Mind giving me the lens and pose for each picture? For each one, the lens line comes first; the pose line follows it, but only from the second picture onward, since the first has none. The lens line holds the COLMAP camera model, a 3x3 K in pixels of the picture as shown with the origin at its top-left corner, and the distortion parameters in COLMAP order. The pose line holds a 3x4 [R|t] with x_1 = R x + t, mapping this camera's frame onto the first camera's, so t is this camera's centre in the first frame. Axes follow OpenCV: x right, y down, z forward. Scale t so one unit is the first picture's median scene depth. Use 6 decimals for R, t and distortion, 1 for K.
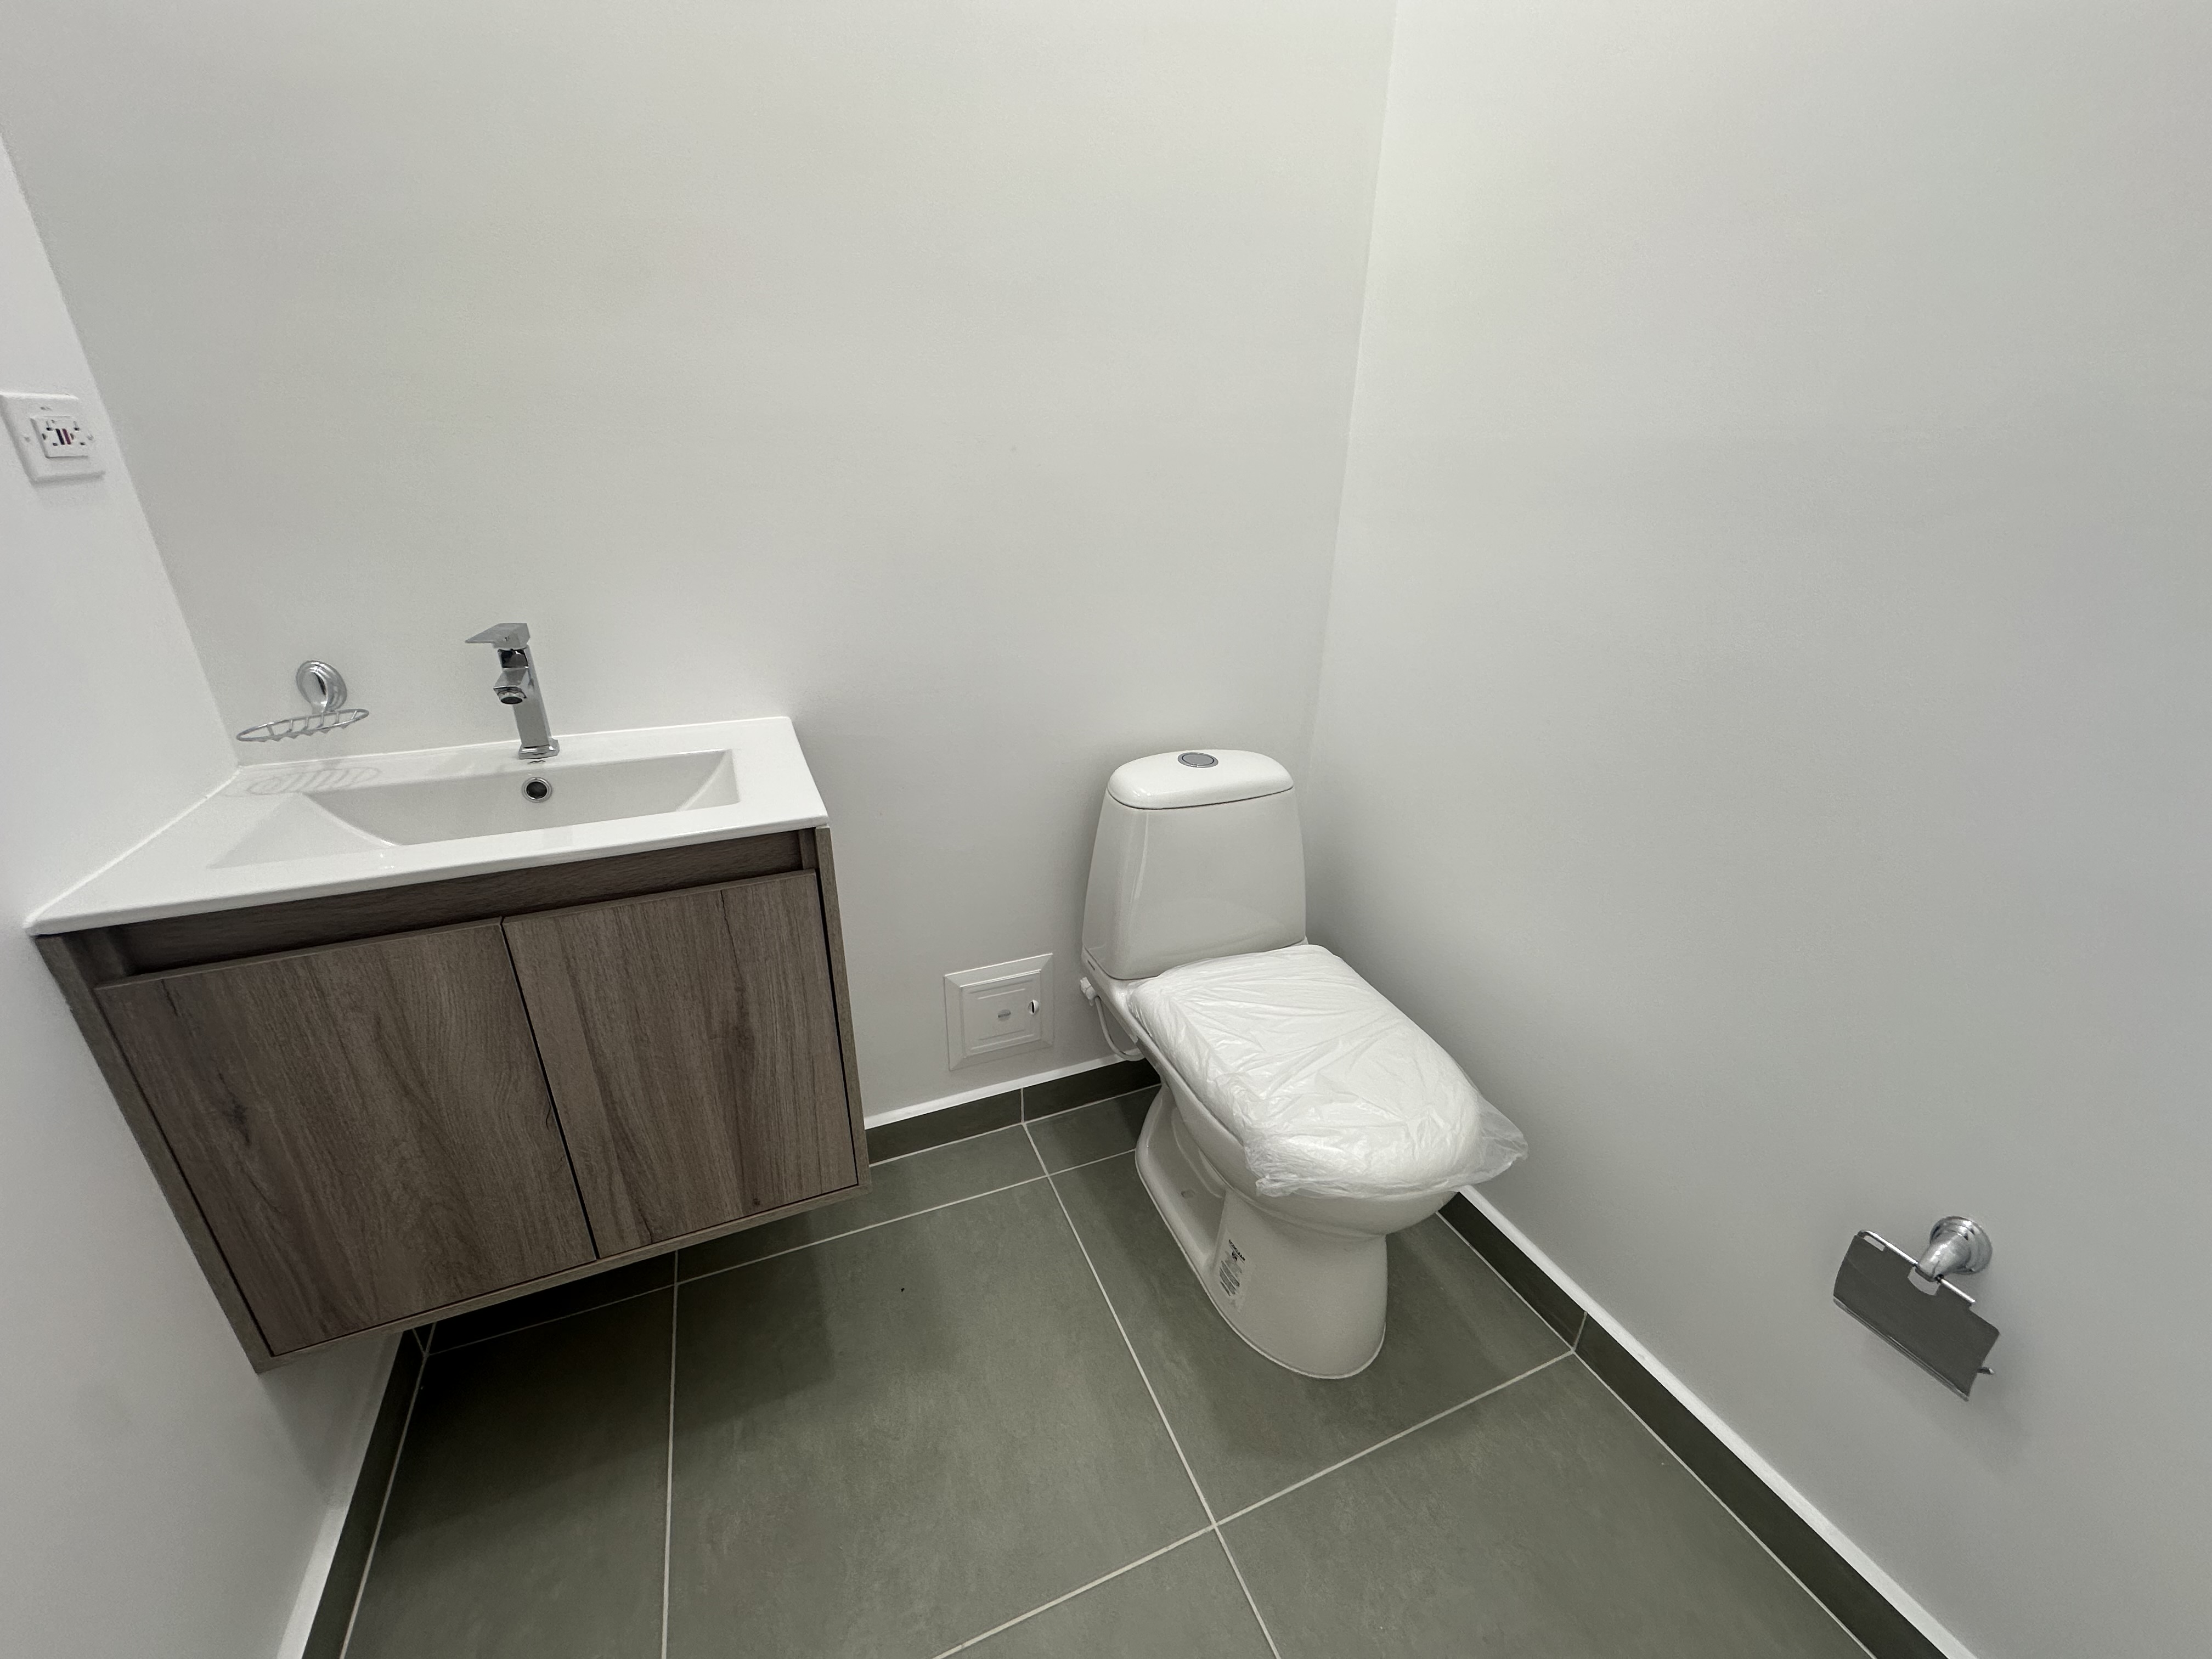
lens RADIAL K [[884.4, 0, 1106.0], [0, 884.4, 829.5], [0, 0, 1]] dist [-0.000802, 0.000338]
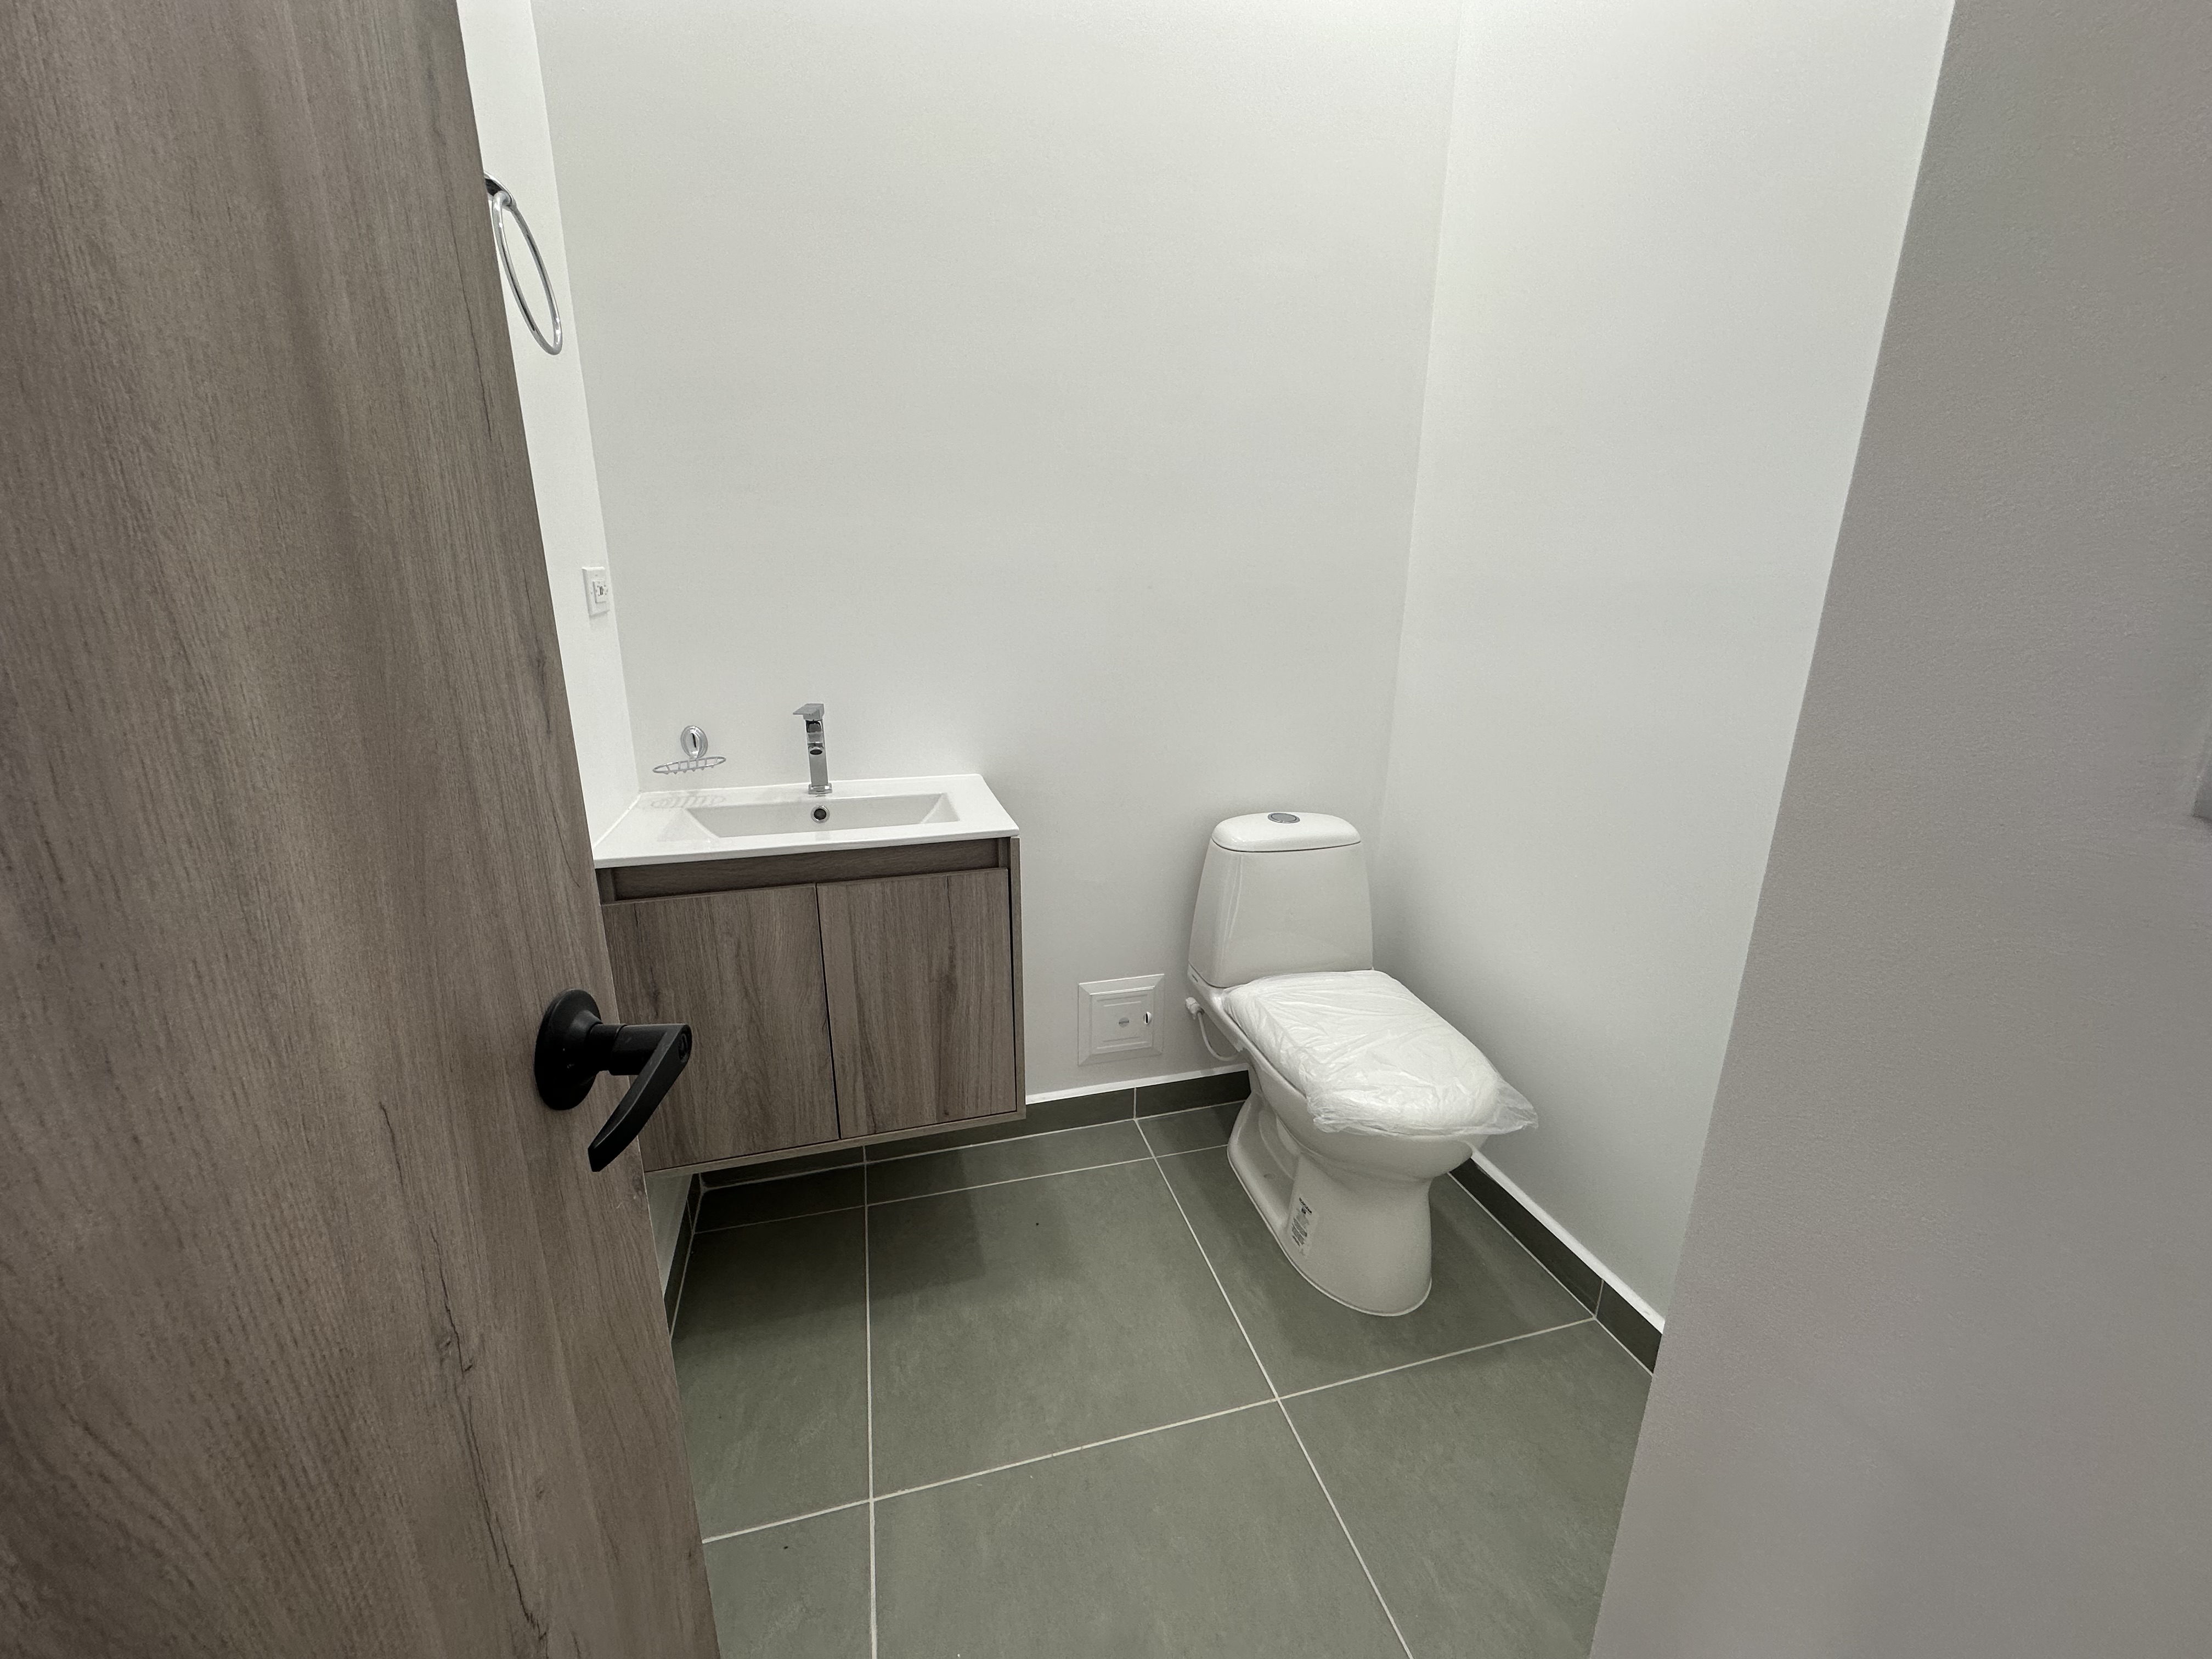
lens RADIAL K [[884.4, 0, 1106.0], [0, 884.4, 829.5], [0, 0, 1]] dist [-0.000802, 0.000338]
pose [[0.991334, 0.028011, -0.128343, 0.017818], [-0.043351, 0.992027, -0.118333, 0.131970], [0.124005, 0.122872, 0.984645, -0.381826]]
